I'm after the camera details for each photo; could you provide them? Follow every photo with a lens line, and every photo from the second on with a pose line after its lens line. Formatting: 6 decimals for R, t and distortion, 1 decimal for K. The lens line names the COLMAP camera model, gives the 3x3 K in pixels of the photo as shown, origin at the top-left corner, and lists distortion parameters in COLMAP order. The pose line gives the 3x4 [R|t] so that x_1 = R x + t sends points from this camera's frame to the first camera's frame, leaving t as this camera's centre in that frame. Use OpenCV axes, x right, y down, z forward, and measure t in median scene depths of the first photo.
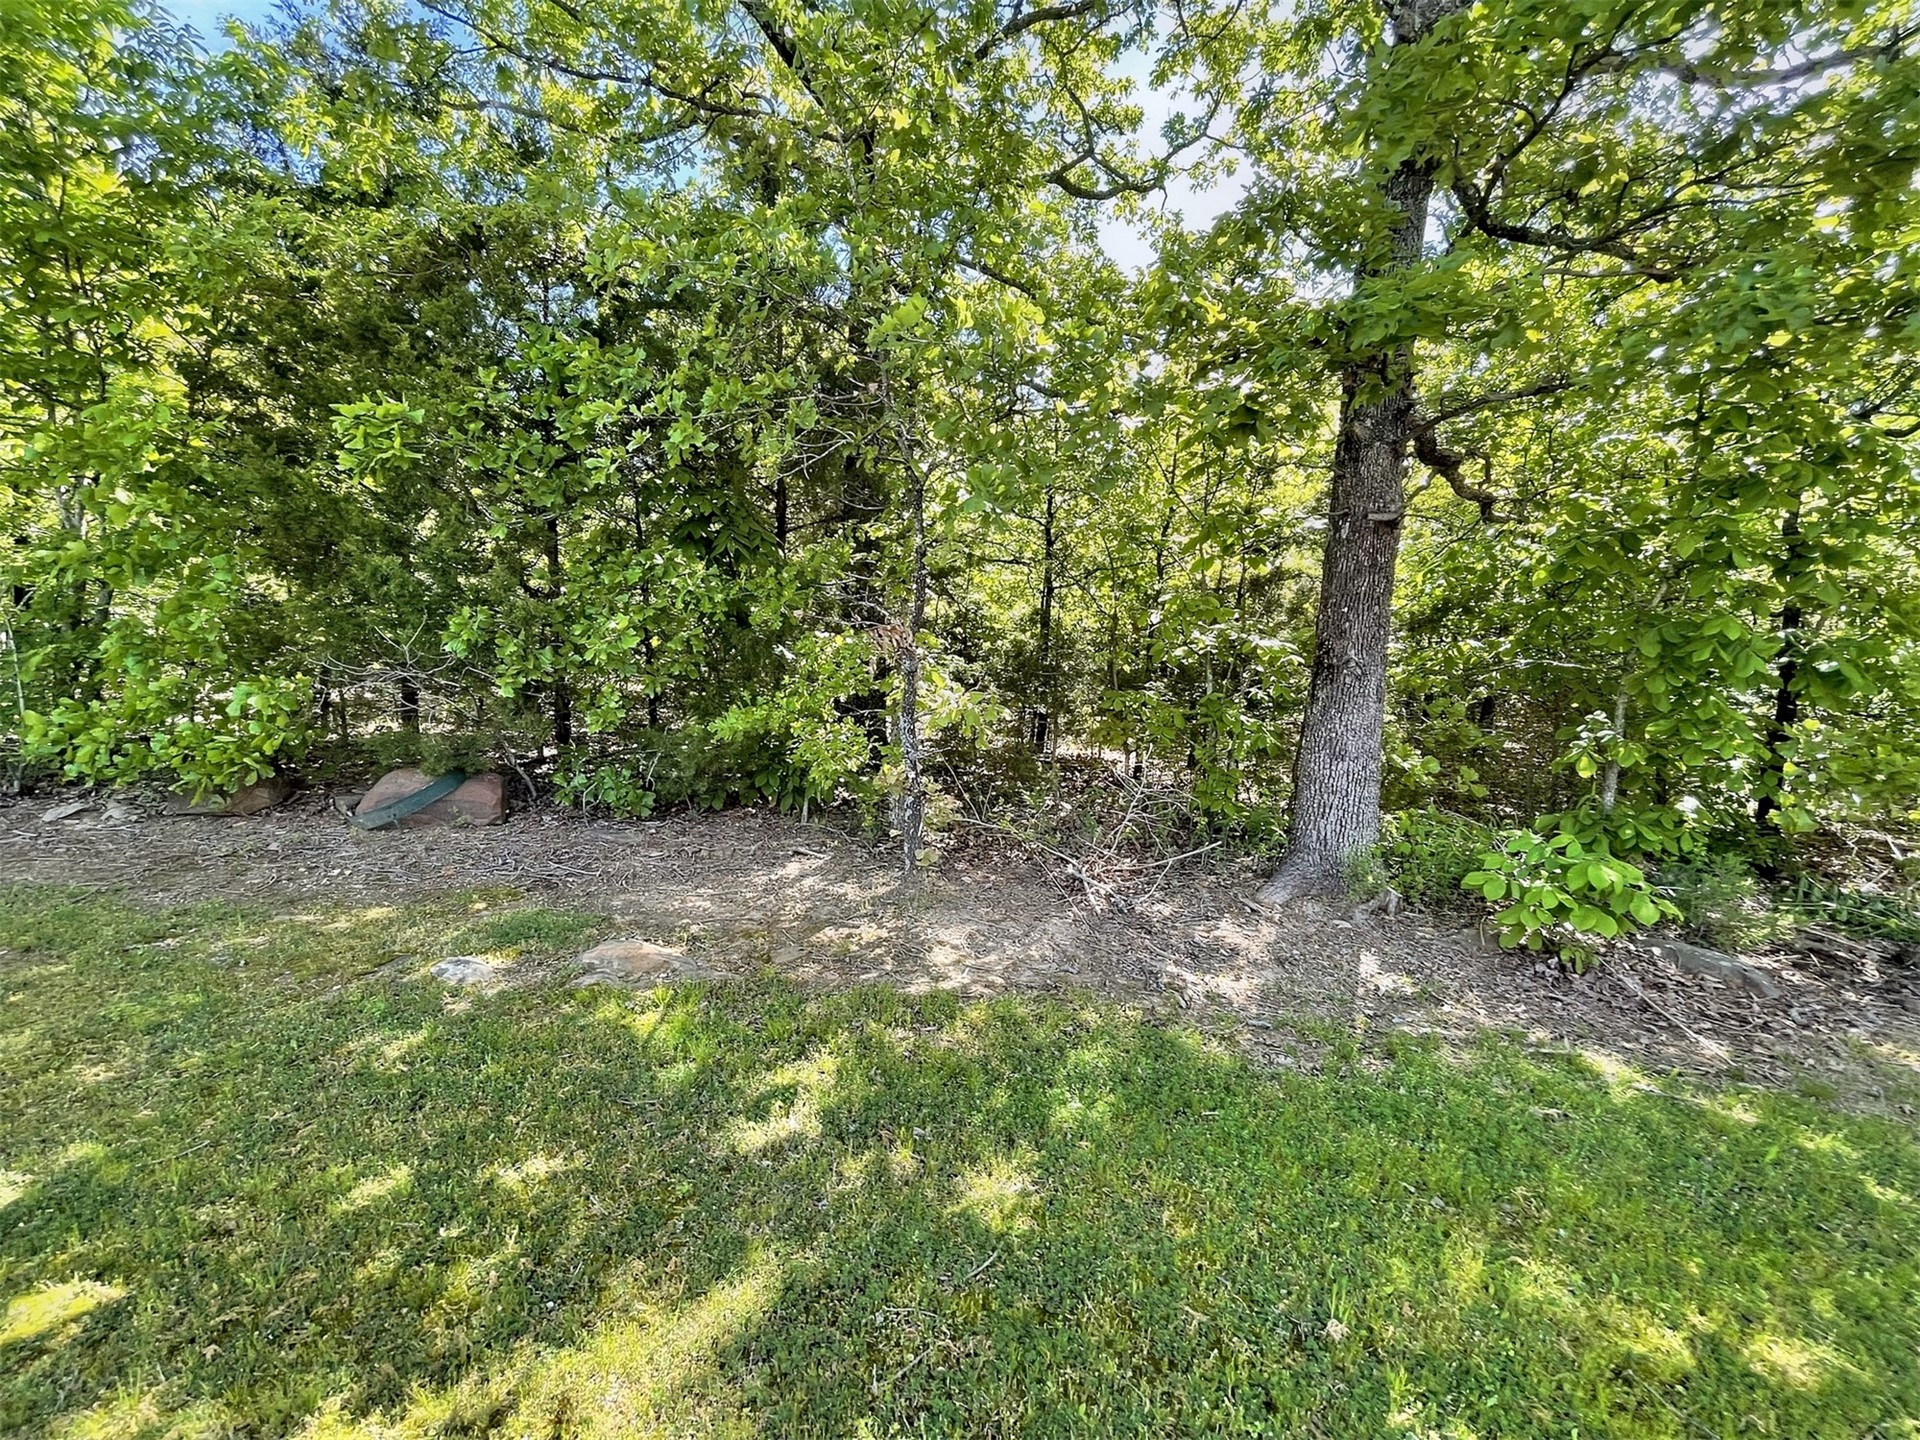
lens RADIAL K [[779.1, 0, 954.8], [0, 779.1, 721.9], [0, 0, 1]] dist [-0.001288, 0.000540]
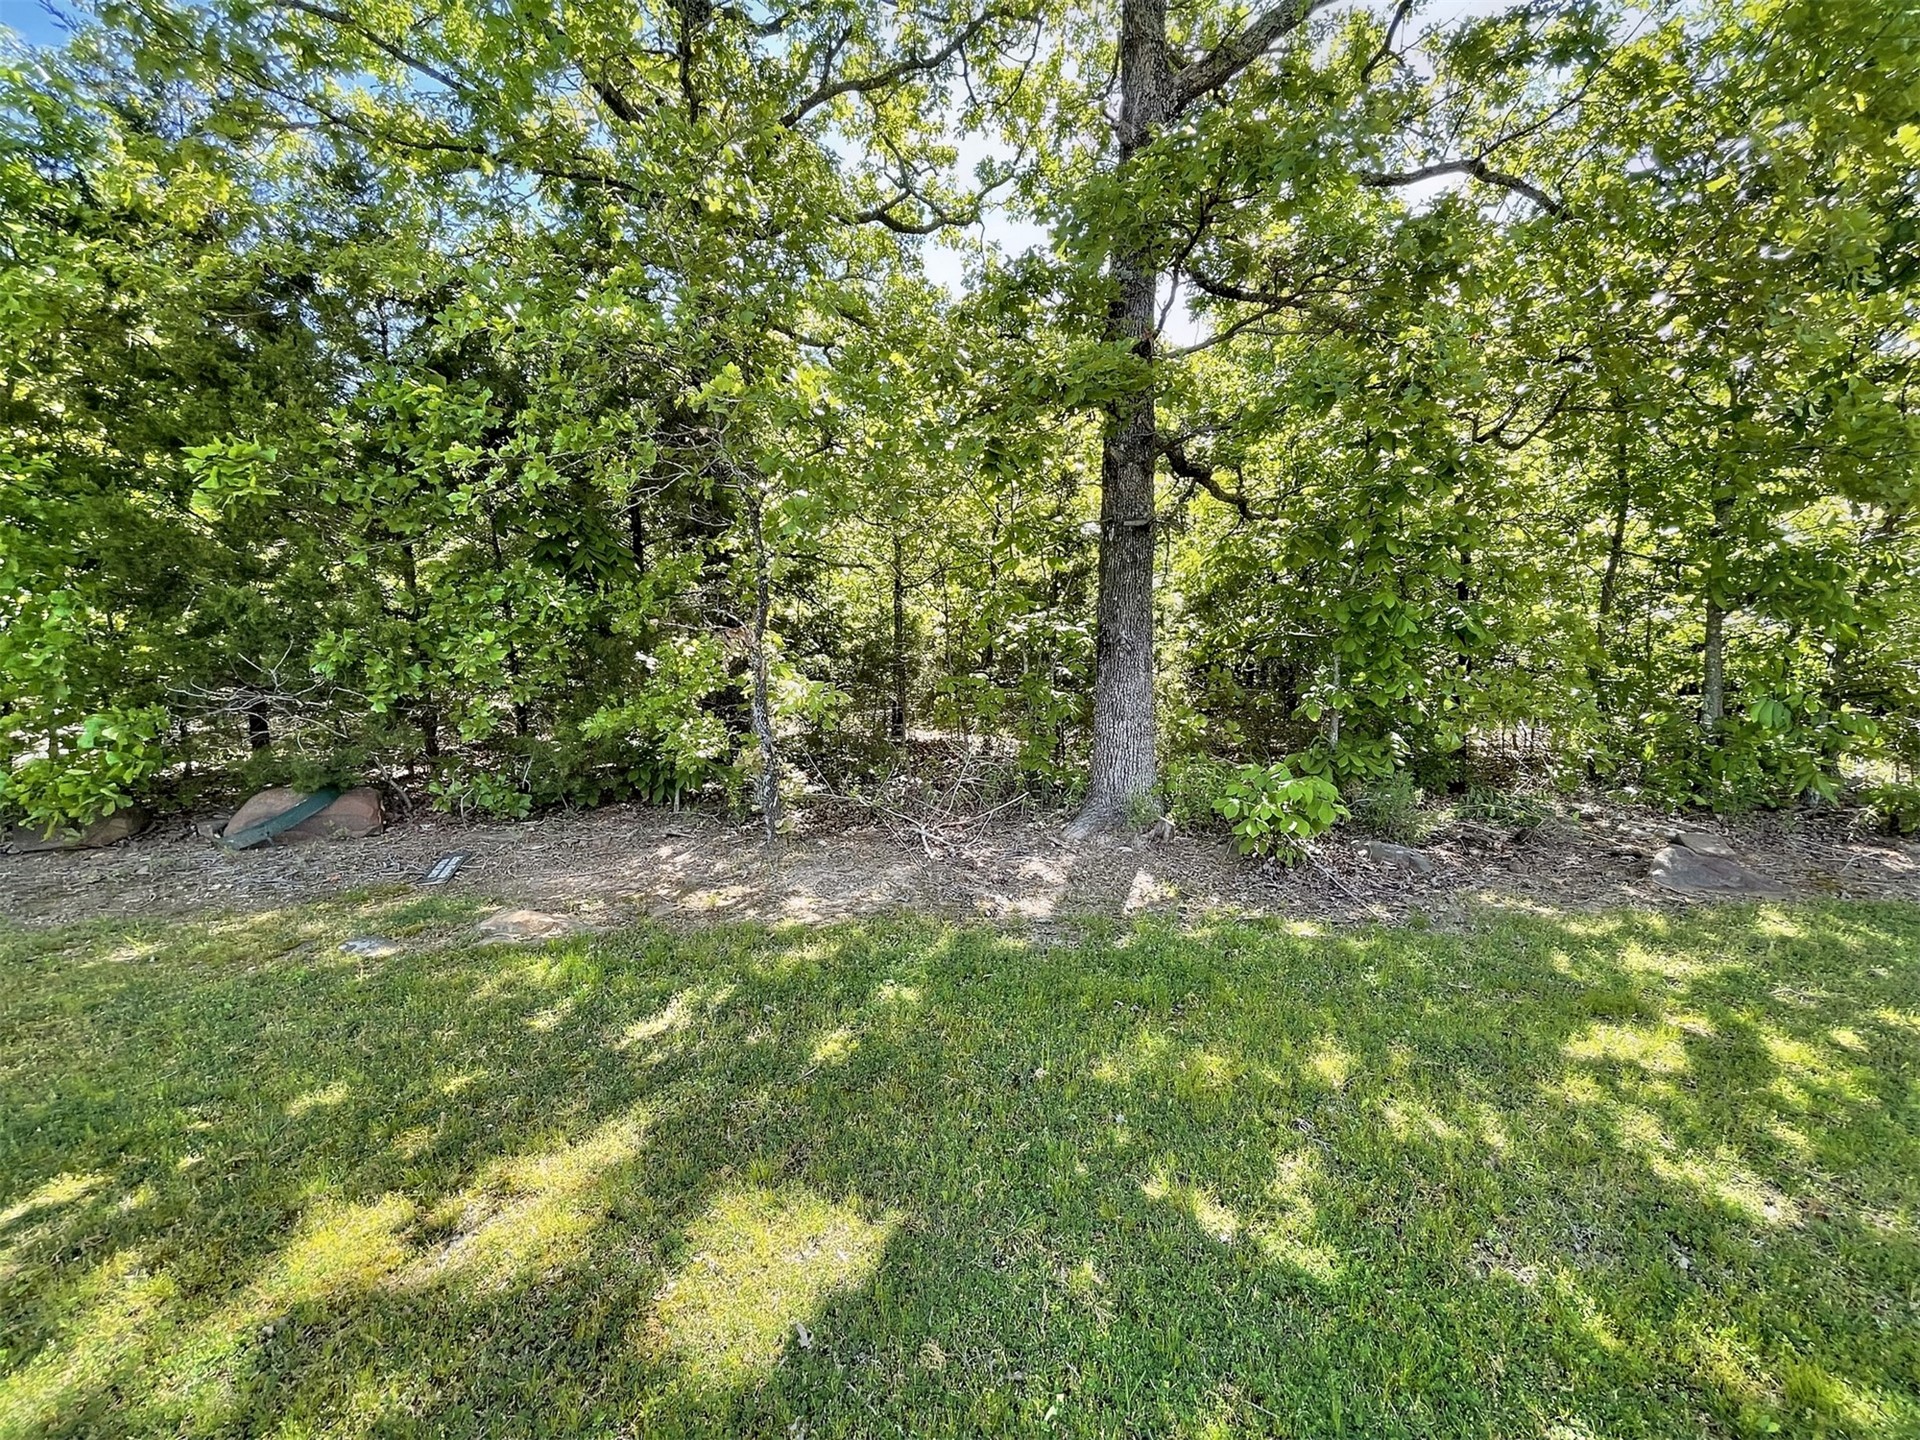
lens RADIAL K [[773.4, 0, 953.8], [0, 773.4, 725.3], [0, 0, 1]] dist [-0.011507, 0.006411]
pose [[0.987099, -0.066478, 0.145656, 0.049013], [0.065240, 0.997781, 0.013262, 0.022195], [-0.146214, -0.003589, 0.989246, -0.159374]]
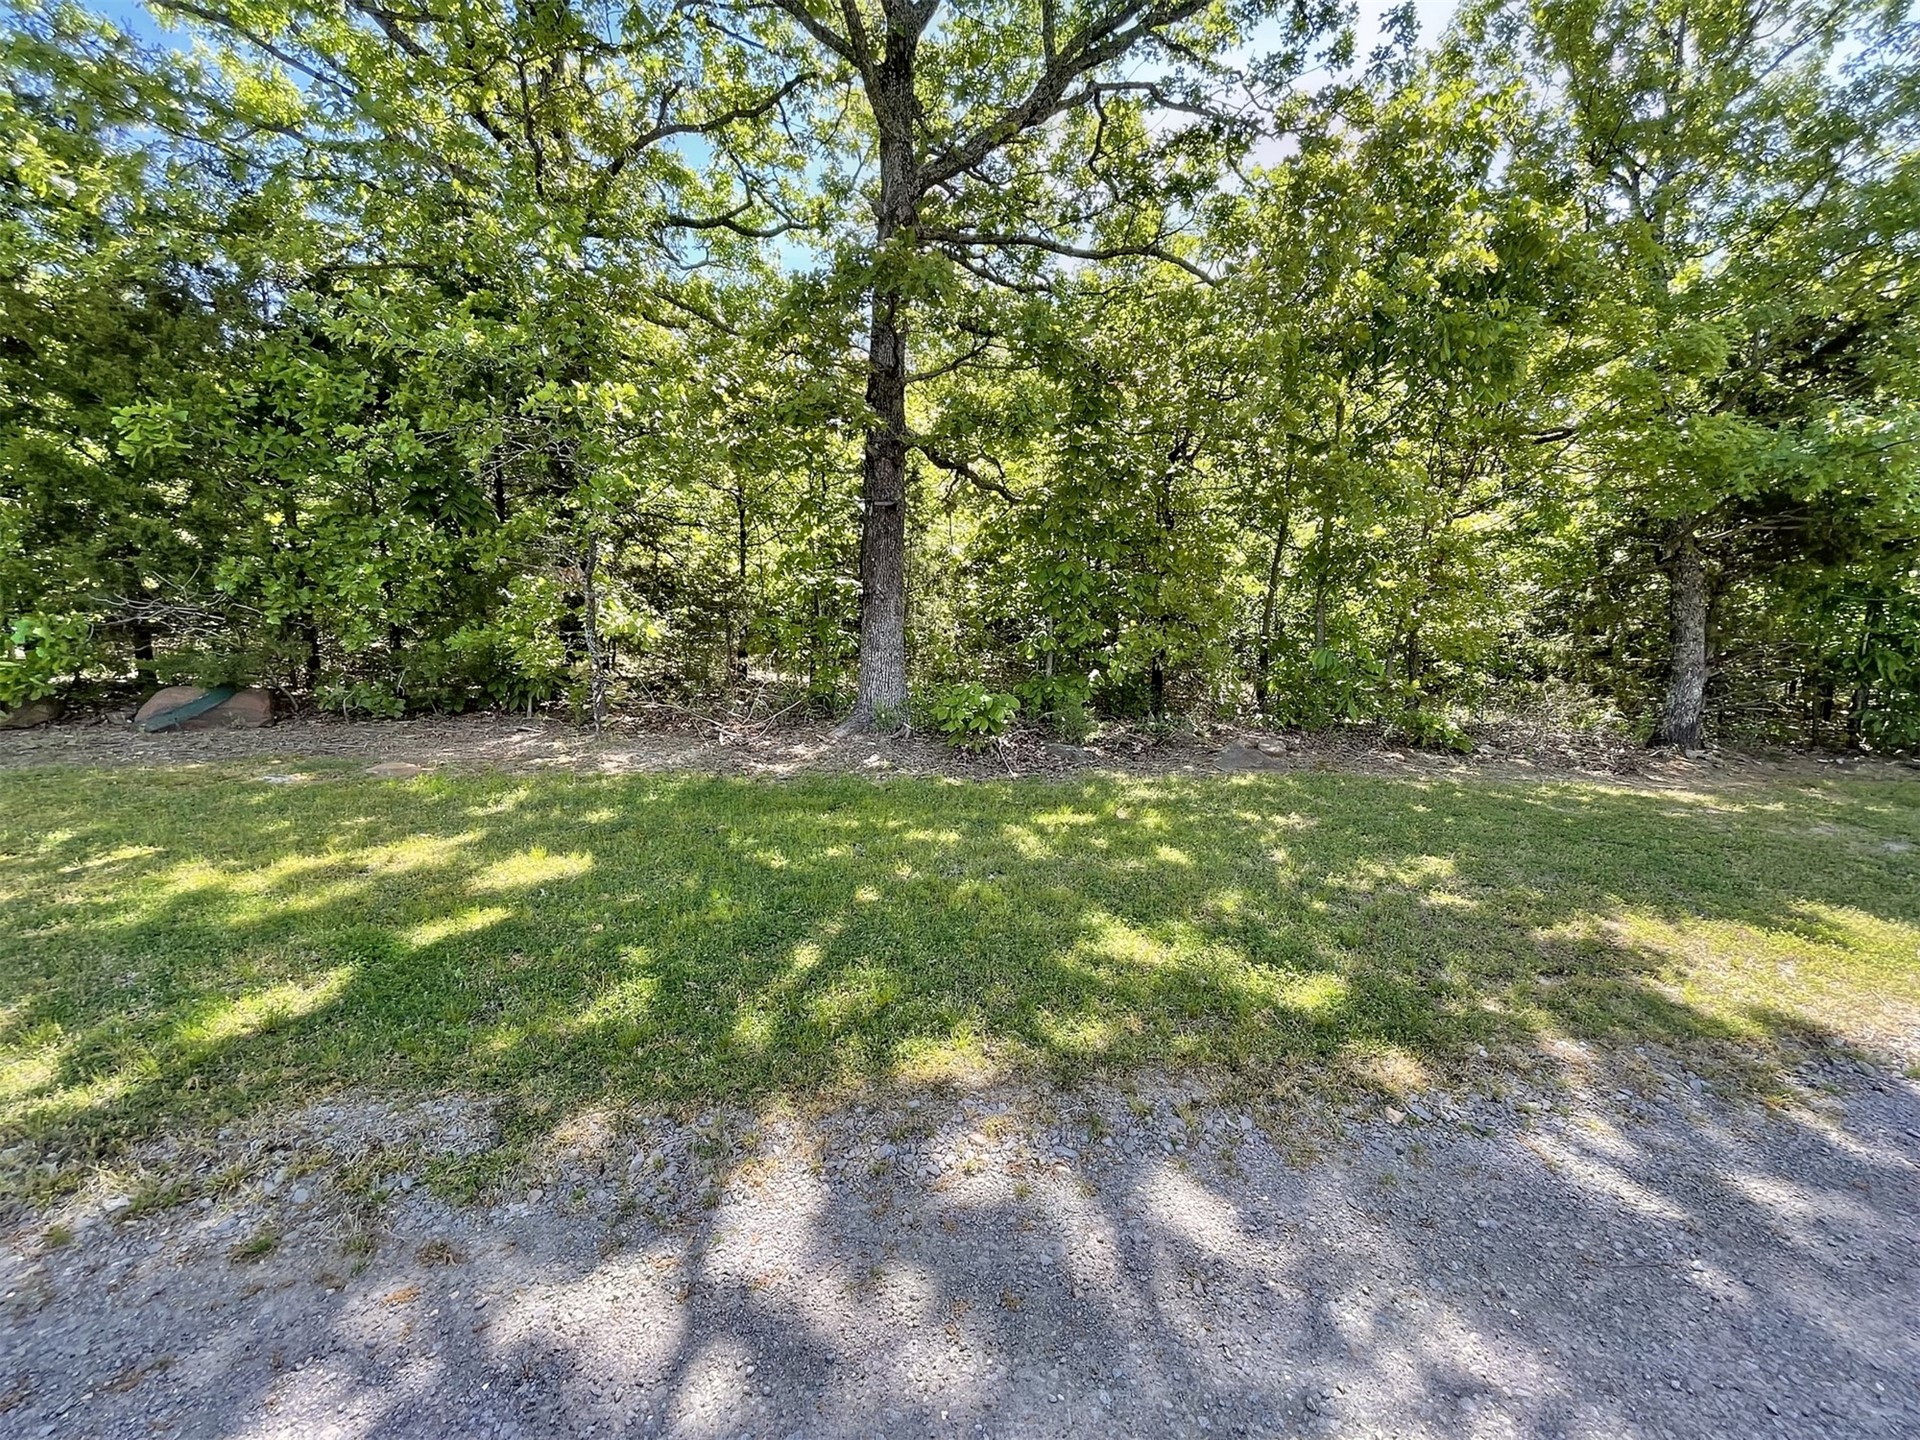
lens RADIAL K [[776.2, 0, 960.3], [0, 776.2, 725.3], [0, 0, 1]] dist [0.001473, -0.000103]
pose [[0.964482, -0.054571, 0.258449, 0.212697], [0.039993, 0.997316, 0.061334, 0.104803], [-0.261102, -0.048820, 0.964076, -0.607596]]
